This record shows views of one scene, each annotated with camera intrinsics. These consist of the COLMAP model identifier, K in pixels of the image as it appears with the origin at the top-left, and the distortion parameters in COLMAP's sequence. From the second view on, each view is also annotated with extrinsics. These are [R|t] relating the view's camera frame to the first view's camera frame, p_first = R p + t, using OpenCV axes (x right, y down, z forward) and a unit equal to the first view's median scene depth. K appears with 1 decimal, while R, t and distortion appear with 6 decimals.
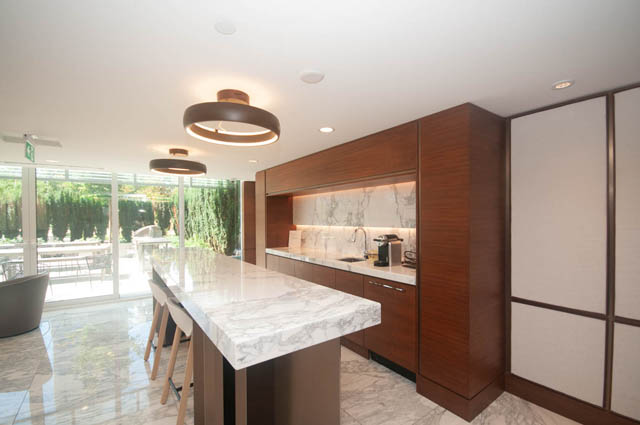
lens RADIAL K [[285.1, 0, 320.5], [0, 285.1, 221.7], [0, 0, 1]] dist [-0.018829, -0.000511]
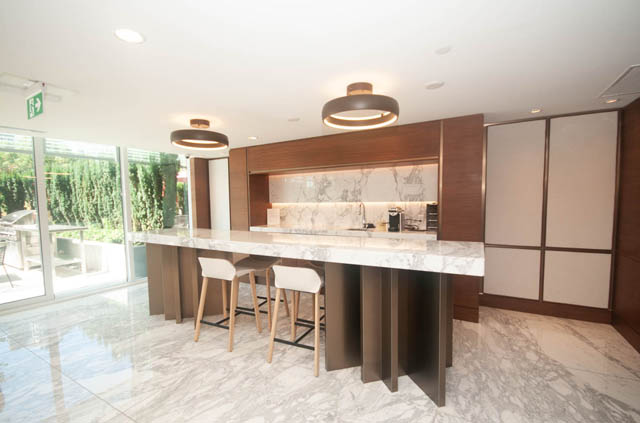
lens RADIAL K [[287.6, 0, 320.1], [0, 287.6, 222.7], [0, 0, 1]] dist [-0.000235, -0.000314]
pose [[0.911743, -0.034671, 0.409296, -0.479206], [0.011519, 0.998198, 0.058897, 0.029476], [-0.410600, -0.048984, 0.910499, -0.033329]]
